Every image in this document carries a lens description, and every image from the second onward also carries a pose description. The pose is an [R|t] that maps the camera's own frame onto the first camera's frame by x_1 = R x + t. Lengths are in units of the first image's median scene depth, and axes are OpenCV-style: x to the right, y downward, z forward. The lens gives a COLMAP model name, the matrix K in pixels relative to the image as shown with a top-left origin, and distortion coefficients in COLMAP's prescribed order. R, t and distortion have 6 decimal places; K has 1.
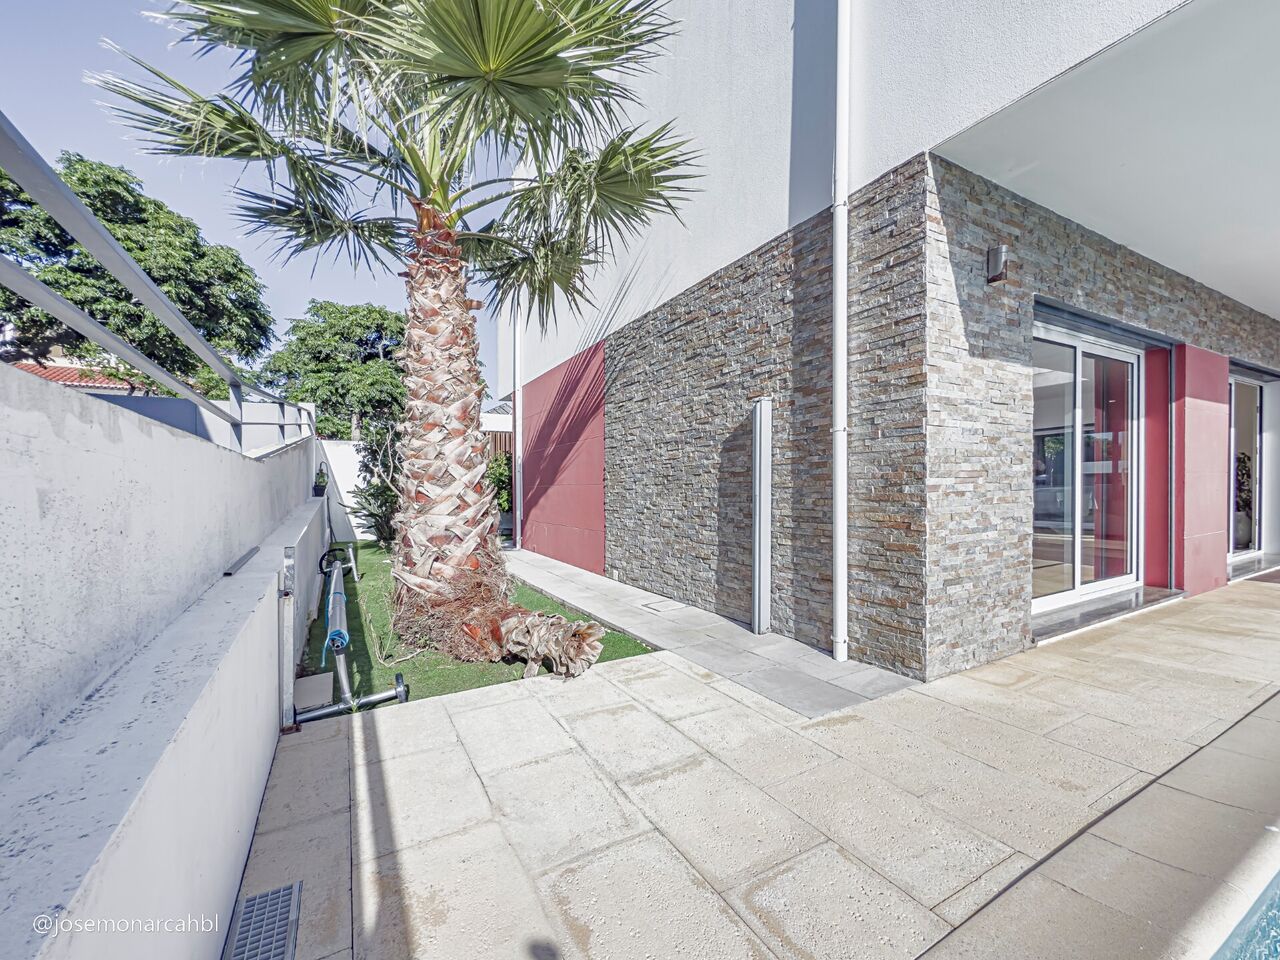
lens RADIAL K [[556.0, 0, 639.9], [0, 556.0, 517.6], [0, 0, 1]] dist [-0.002876, -0.000287]
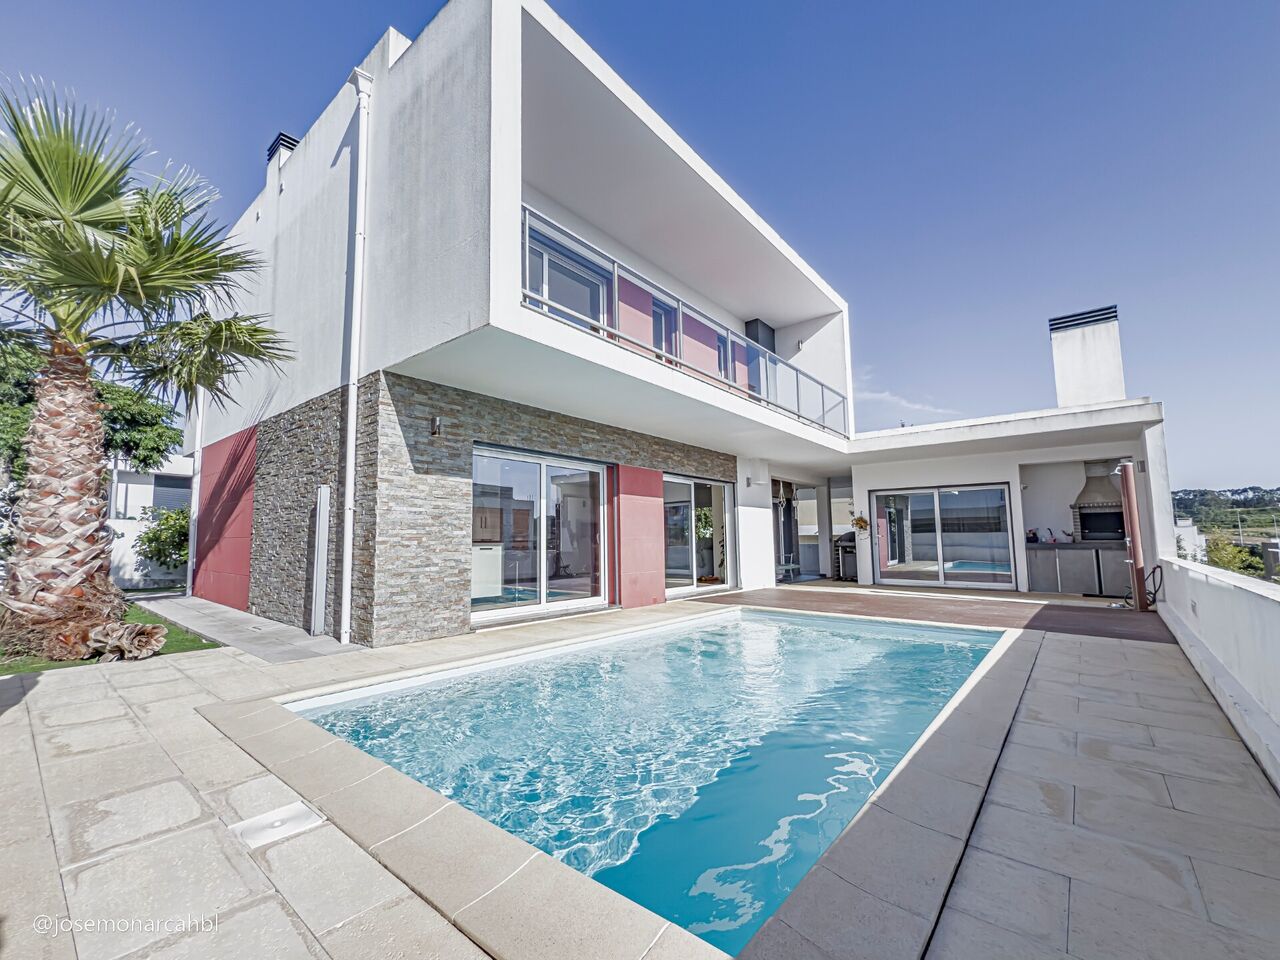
lens RADIAL K [[556.0, 0, 639.9], [0, 556.0, 517.6], [0, 0, 1]] dist [-0.002876, -0.000287]
pose [[0.930948, 0.029972, 0.363920, 0.502301], [0.006556, 0.995093, -0.098726, 0.041231], [-0.365094, 0.094294, 0.926183, -0.819639]]
